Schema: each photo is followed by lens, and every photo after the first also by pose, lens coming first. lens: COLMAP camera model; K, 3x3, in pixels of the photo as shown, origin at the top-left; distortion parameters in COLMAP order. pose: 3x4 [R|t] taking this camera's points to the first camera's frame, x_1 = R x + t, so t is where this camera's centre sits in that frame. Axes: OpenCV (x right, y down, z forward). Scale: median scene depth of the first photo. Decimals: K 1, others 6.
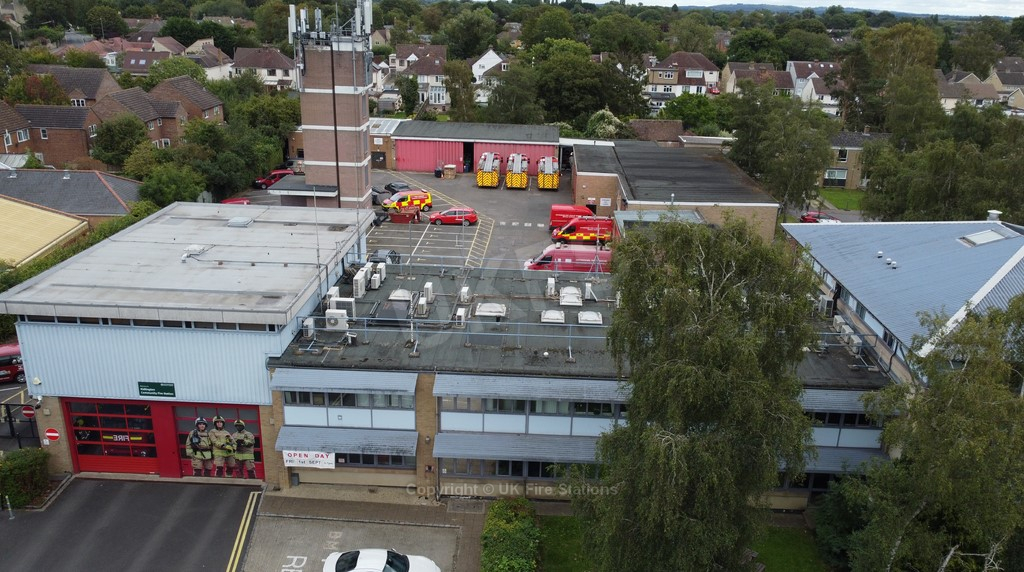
lens RADIAL K [[811.3, 0, 532.6], [0, 811.3, 298.5], [0, 0, 1]] dist [0.004863, -0.004625]
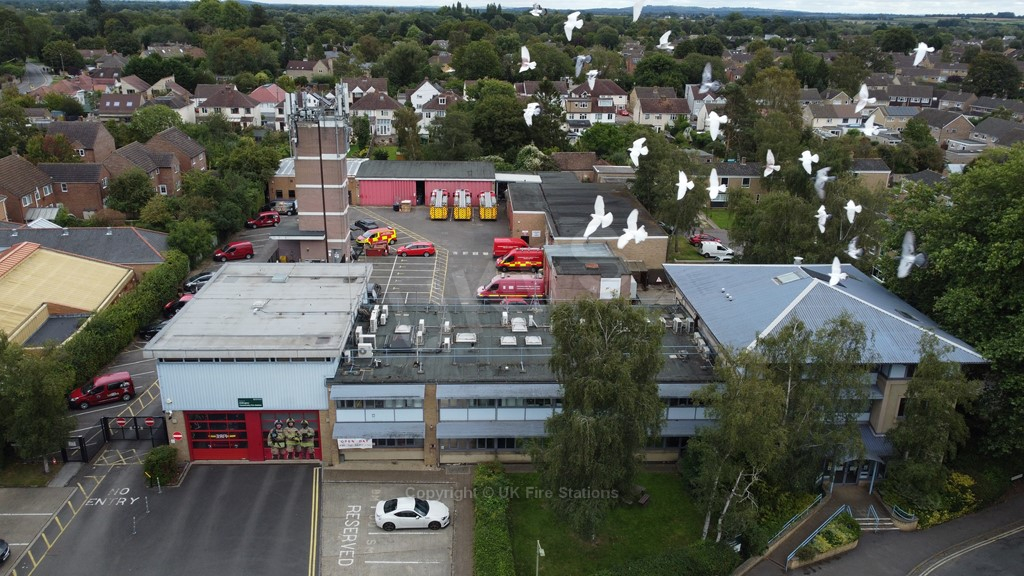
lens RADIAL K [[775.1, 0, 512.0], [0, 775.1, 288.0], [0, 0, 1]] dist [0.007979, -0.009441]
pose [[0.997404, -0.036903, 0.061838, -0.056371], [0.036966, 0.999317, 0.000128, -0.079330], [-0.061801, 0.002158, 0.998086, -0.447442]]
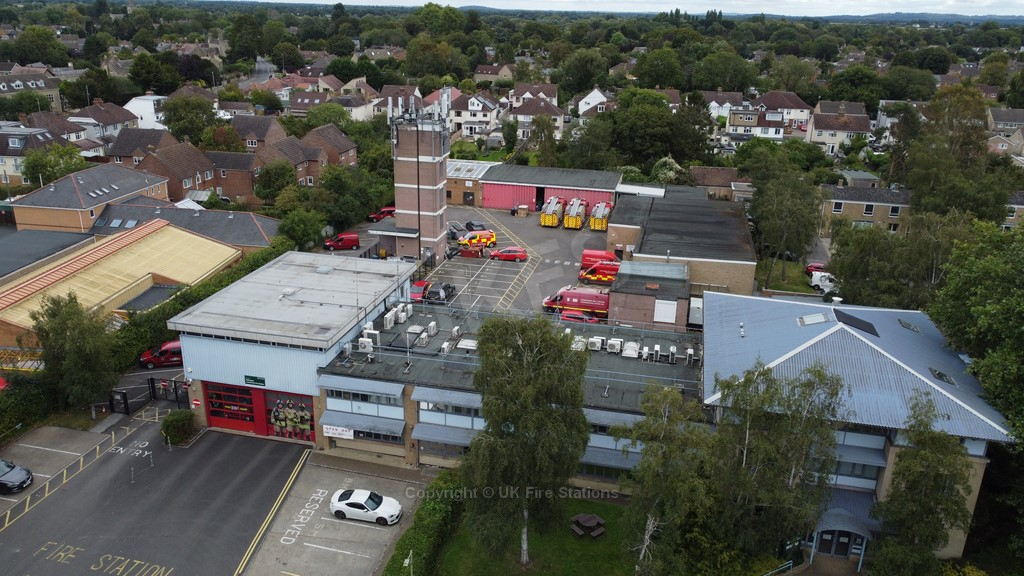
lens RADIAL K [[775.1, 0, 512.0], [0, 775.1, 288.0], [0, 0, 1]] dist [0.007979, -0.009441]
pose [[0.979112, 0.059304, -0.194482, 0.322803], [-0.061153, 0.998122, -0.003511, -0.096572], [0.193909, 0.015330, 0.980900, -0.418043]]
